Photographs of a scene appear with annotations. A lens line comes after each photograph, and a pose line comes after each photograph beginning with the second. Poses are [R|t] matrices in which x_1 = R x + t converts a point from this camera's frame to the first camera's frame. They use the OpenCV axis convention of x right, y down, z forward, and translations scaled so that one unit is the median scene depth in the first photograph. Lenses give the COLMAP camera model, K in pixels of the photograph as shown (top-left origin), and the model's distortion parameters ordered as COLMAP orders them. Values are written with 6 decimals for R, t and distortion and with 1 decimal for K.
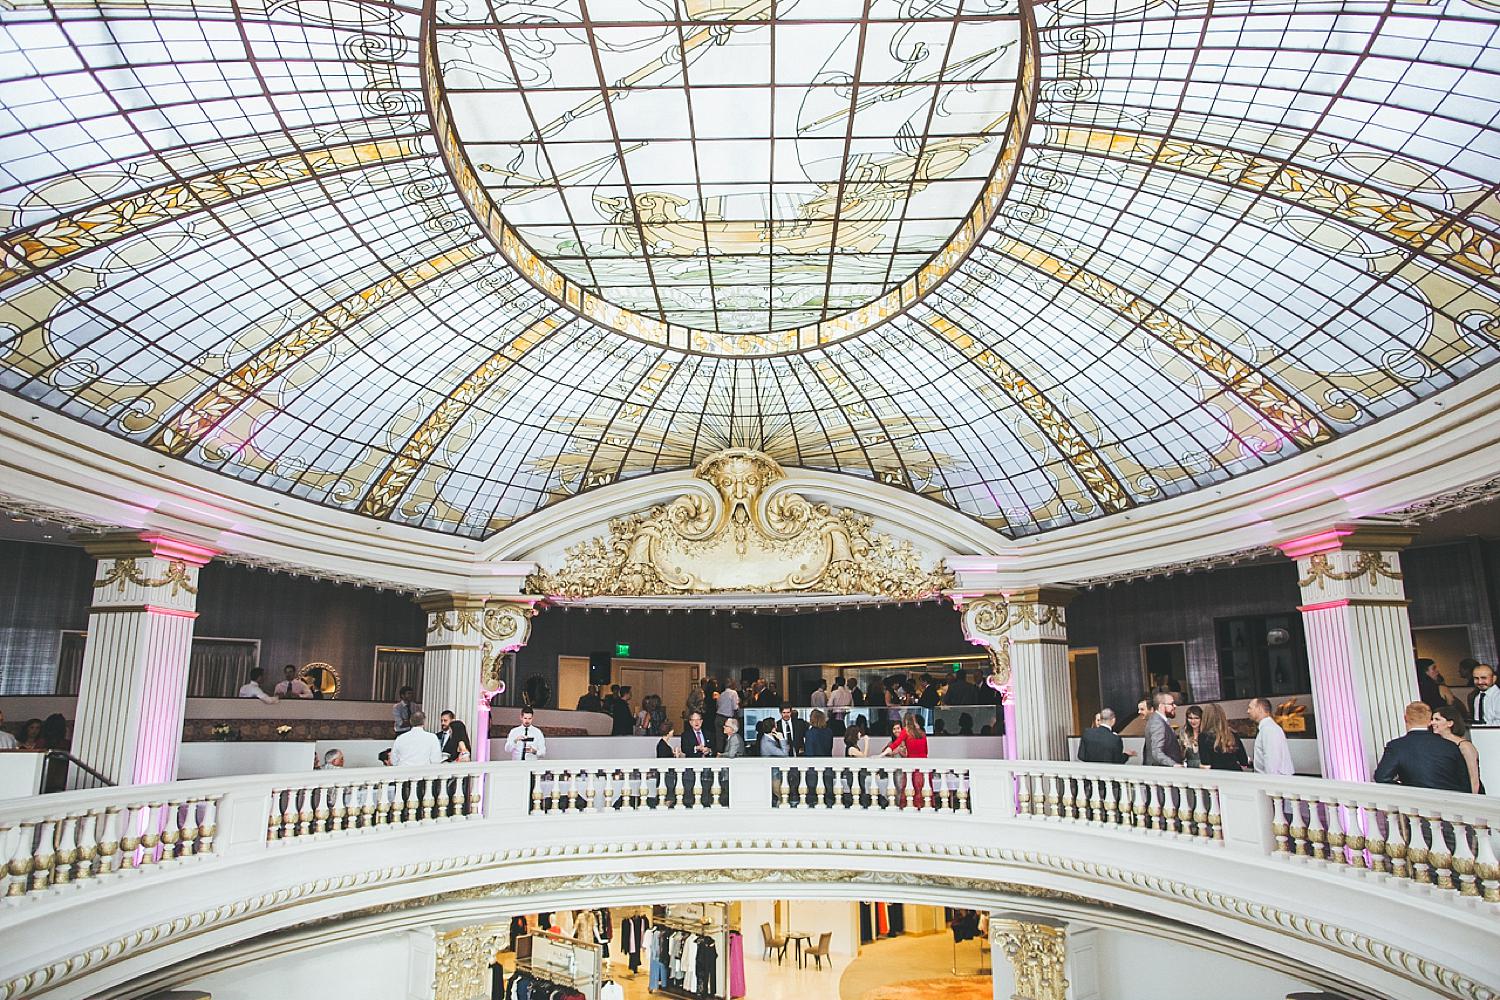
lens RADIAL K [[1043.6, 0, 741.4], [0, 1043.6, 498.4], [0, 0, 1]] dist [-0.037256, 0.037432]
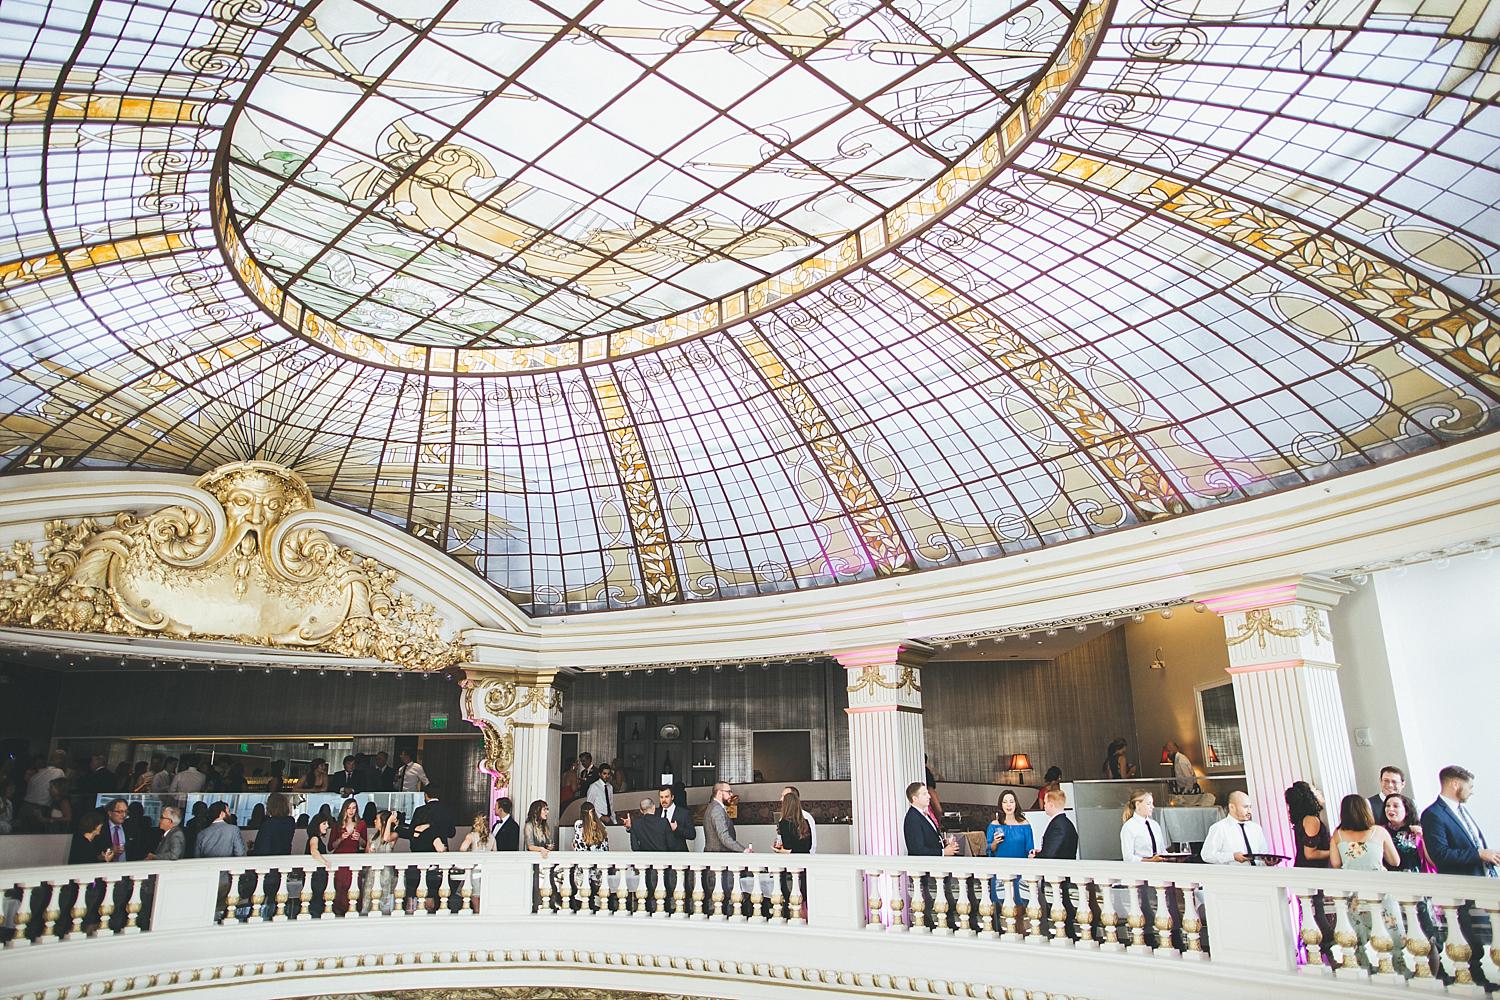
lens RADIAL K [[1043.6, 0, 758.0], [0, 1043.6, 496.9], [0, 0, 1]] dist [-0.037256, 0.037432]
pose [[0.698293, 0.199999, 0.687305, -0.306922], [-0.141768, 0.979795, -0.141077, 0.040198], [-0.701633, 0.001075, 0.712537, 0.183879]]
